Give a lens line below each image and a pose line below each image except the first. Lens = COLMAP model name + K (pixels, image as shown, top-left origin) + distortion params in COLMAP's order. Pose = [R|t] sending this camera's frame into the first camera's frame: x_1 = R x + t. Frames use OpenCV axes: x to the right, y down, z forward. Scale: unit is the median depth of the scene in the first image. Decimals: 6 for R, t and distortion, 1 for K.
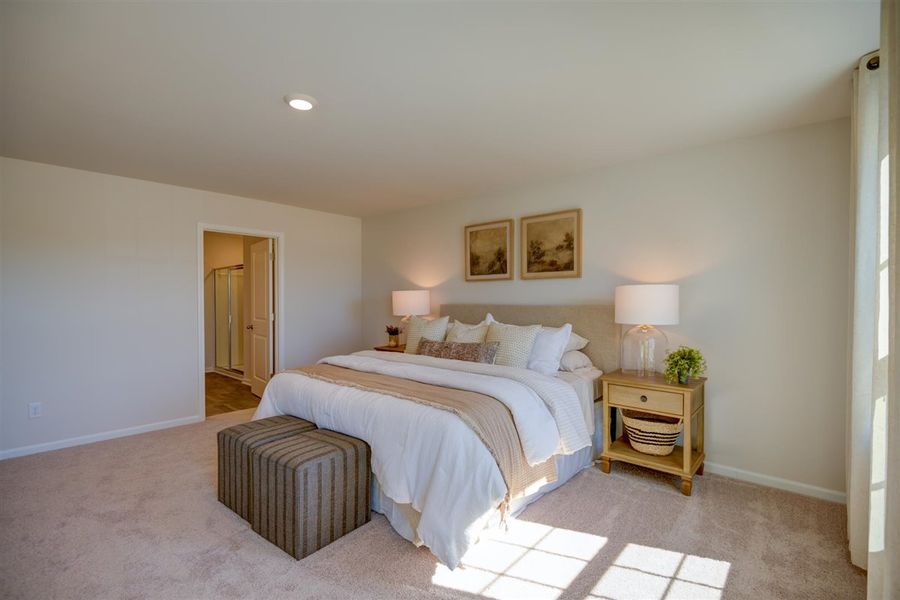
lens RADIAL K [[409.9, 0, 448.3], [0, 409.9, 303.6], [0, 0, 1]] dist [-0.003670, -0.000805]
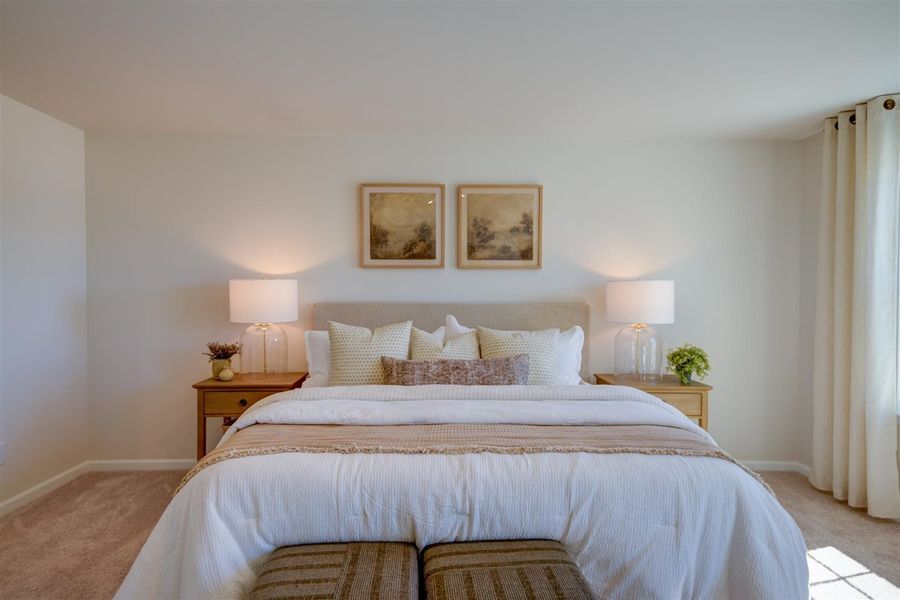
lens RADIAL K [[521.6, 0, 450.0], [0, 521.6, 300.0], [0, 0, 1]] dist [0.000847, -0.000327]
pose [[0.732600, -0.000731, 0.680659, -0.483339], [0.002623, 0.999995, -0.001748, -0.000663], [-0.680654, 0.003066, 0.732599, 0.332265]]
